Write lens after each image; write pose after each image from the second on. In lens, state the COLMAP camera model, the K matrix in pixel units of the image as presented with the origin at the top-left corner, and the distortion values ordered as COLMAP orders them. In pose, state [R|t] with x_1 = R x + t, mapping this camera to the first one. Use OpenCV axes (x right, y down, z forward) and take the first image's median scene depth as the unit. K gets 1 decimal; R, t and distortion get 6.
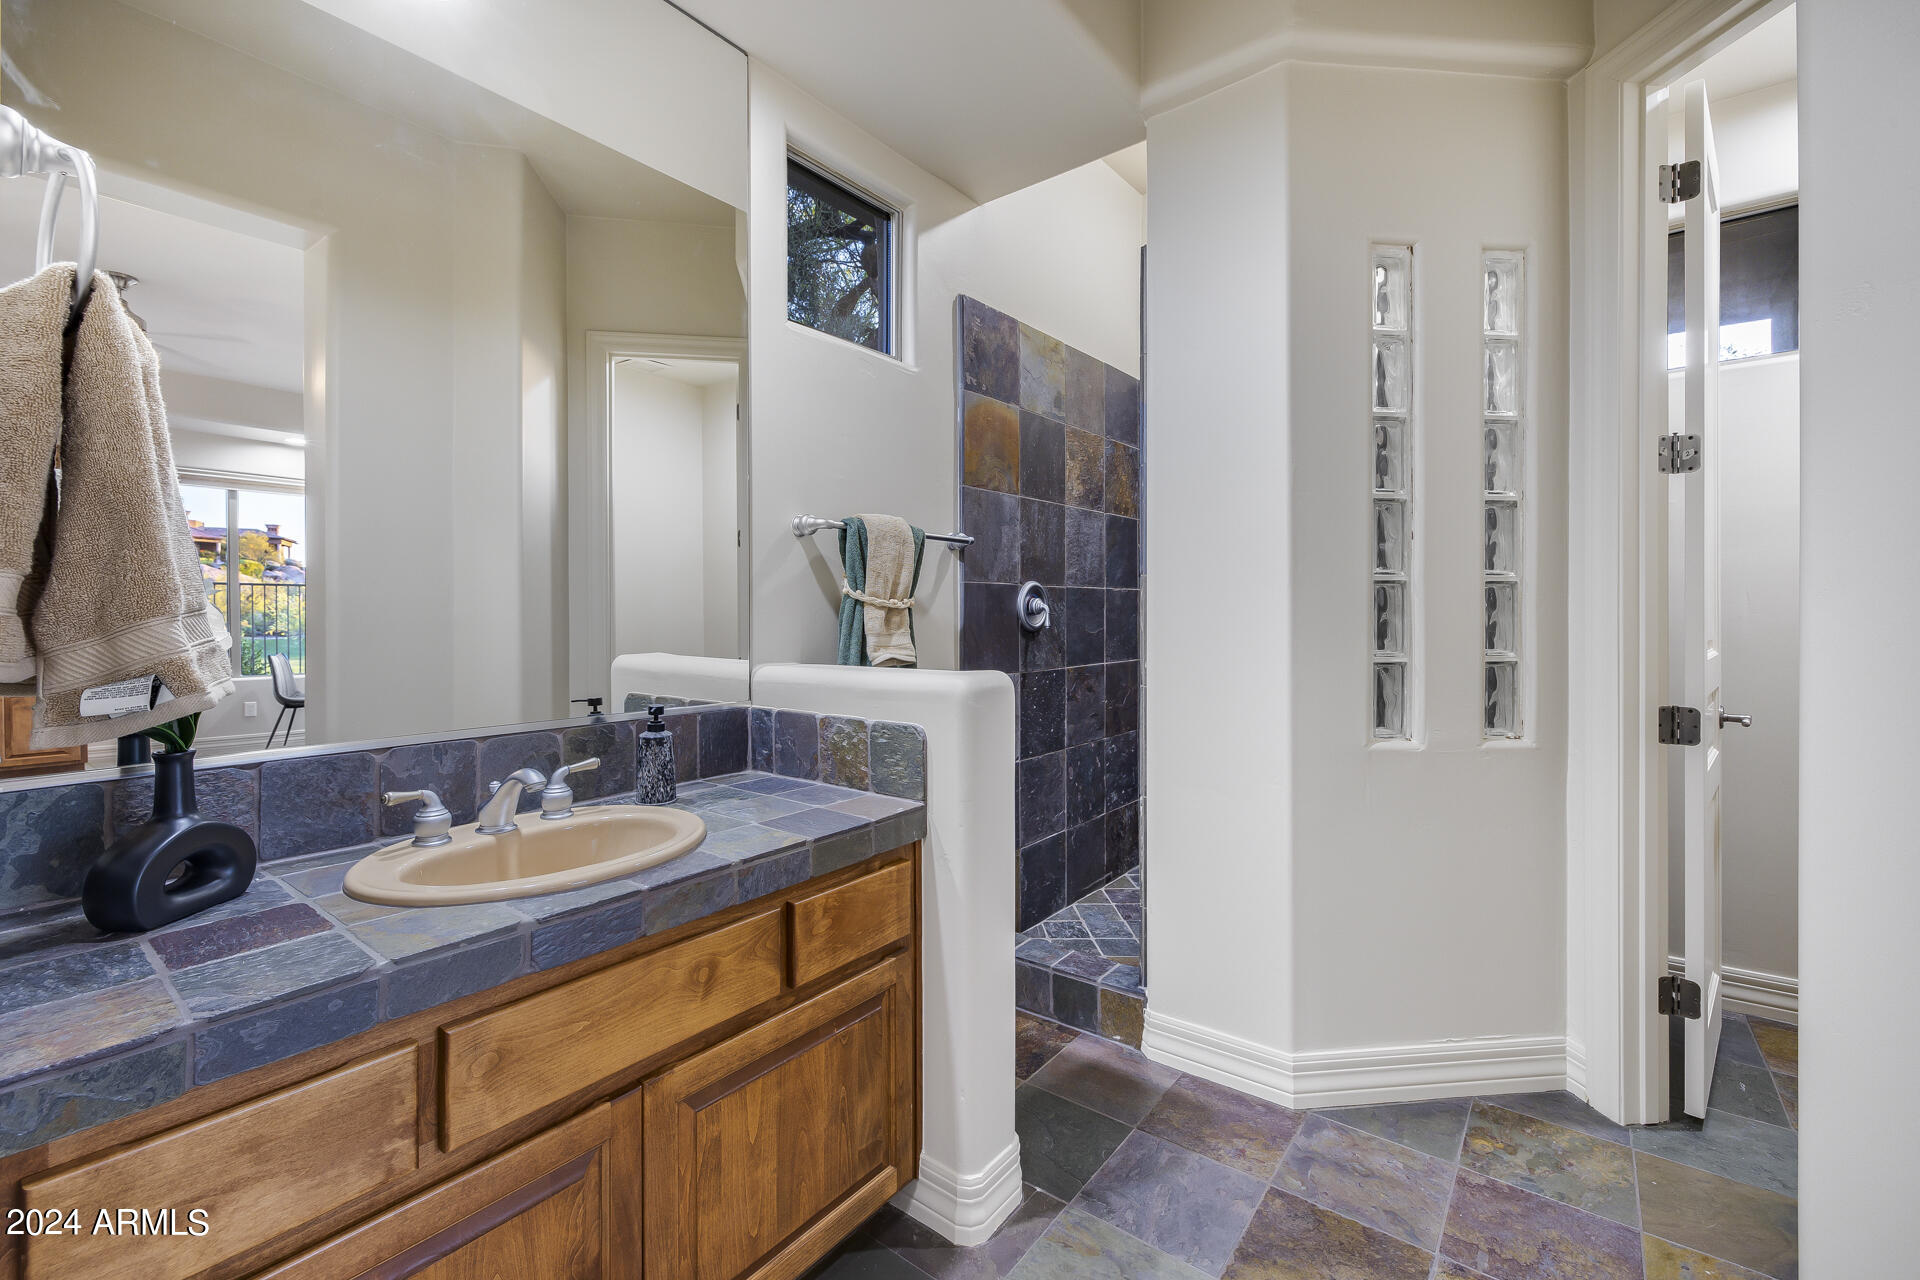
lens RADIAL K [[798.1, 0, 961.6], [0, 798.1, 627.0], [0, 0, 1]] dist [-0.001256, 0.000057]
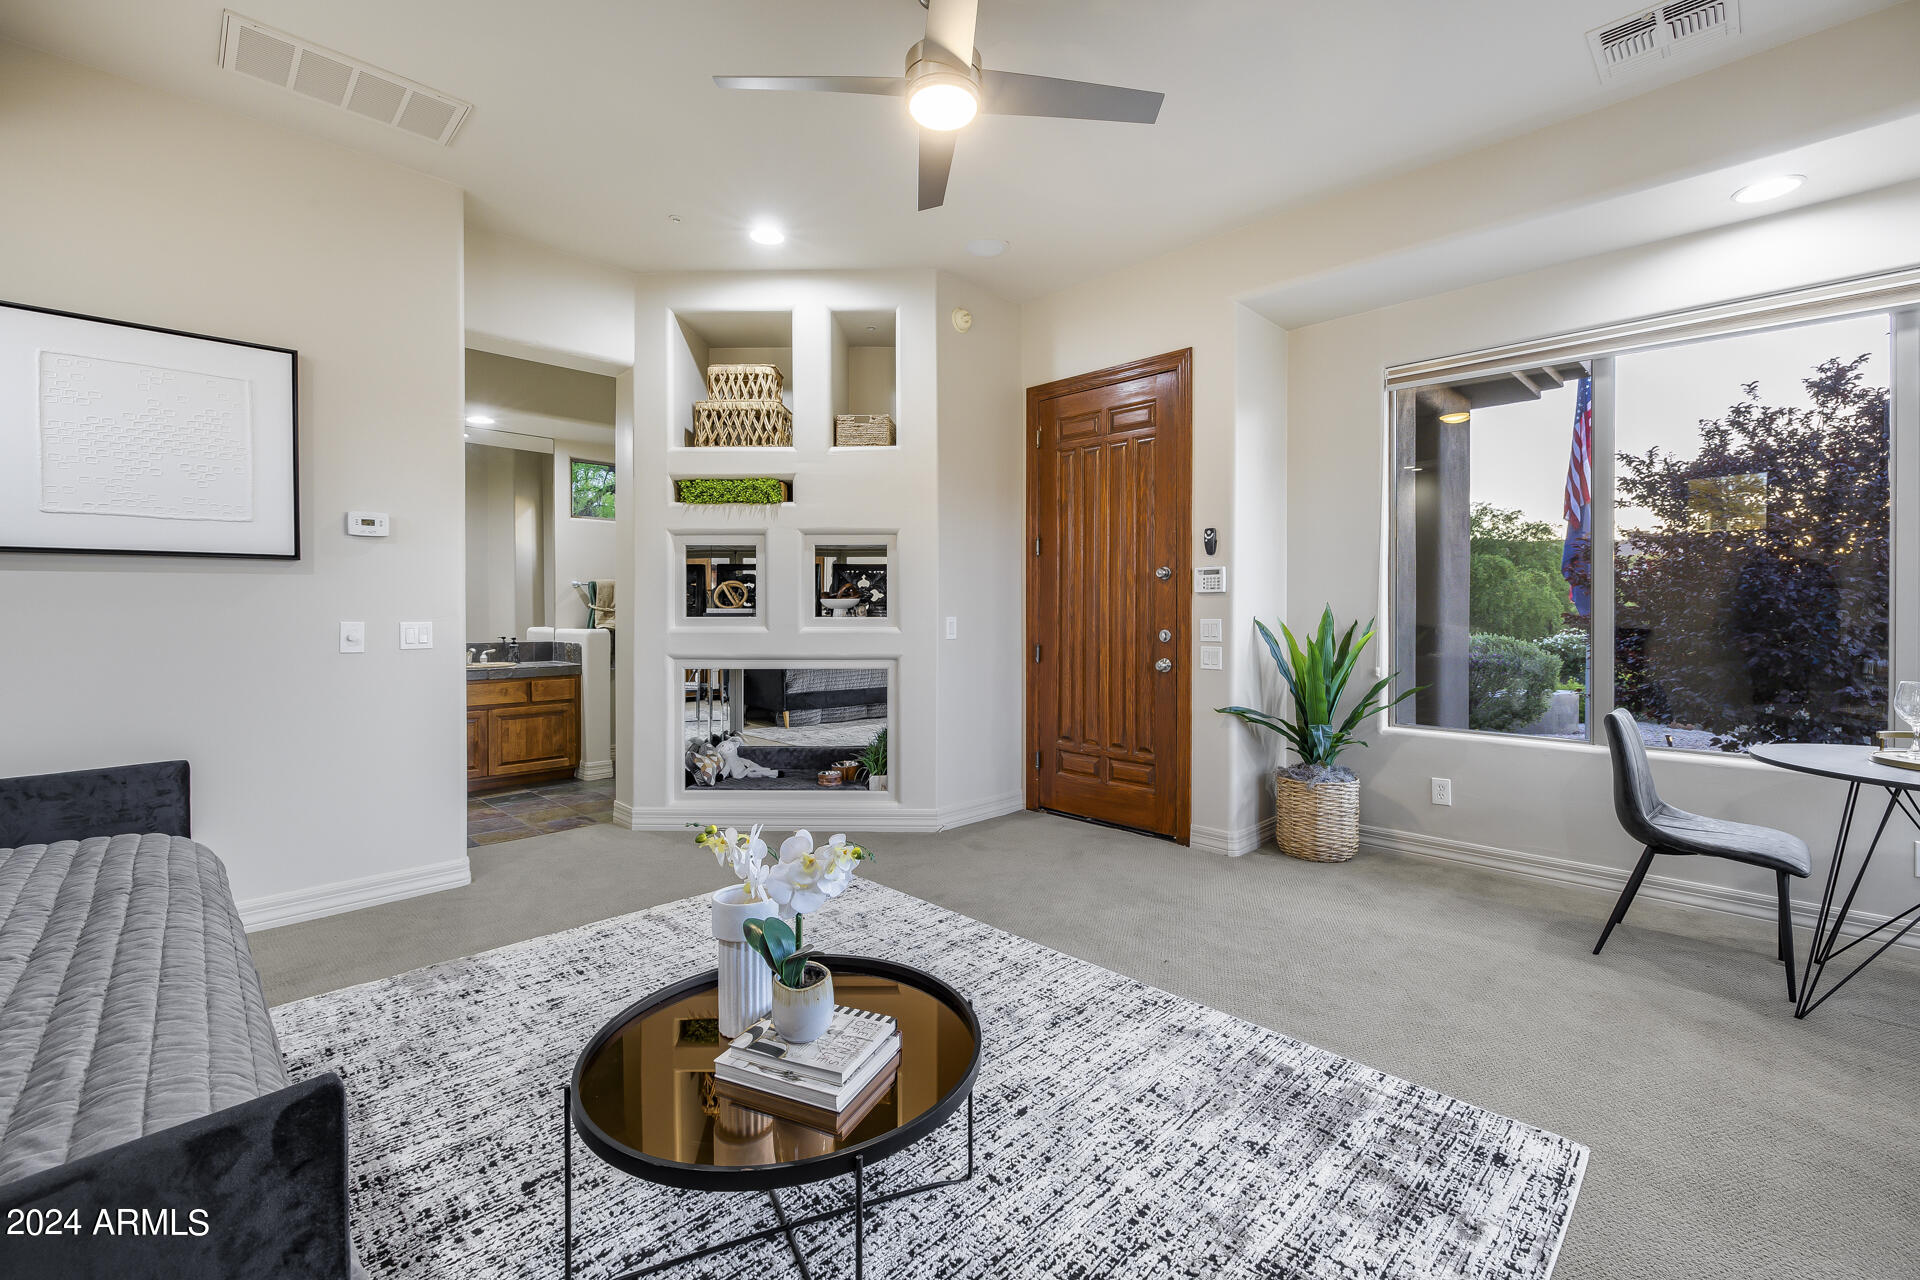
lens RADIAL K [[798.1, 0, 951.2], [0, 798.1, 610.7], [0, 0, 1]] dist [-0.001256, 0.000057]
pose [[0.992516, 0.002204, -0.122093, 2.294435], [-0.002888, 0.999981, -0.005419, -0.012648], [0.122078, 0.005731, 0.992504, -2.675733]]
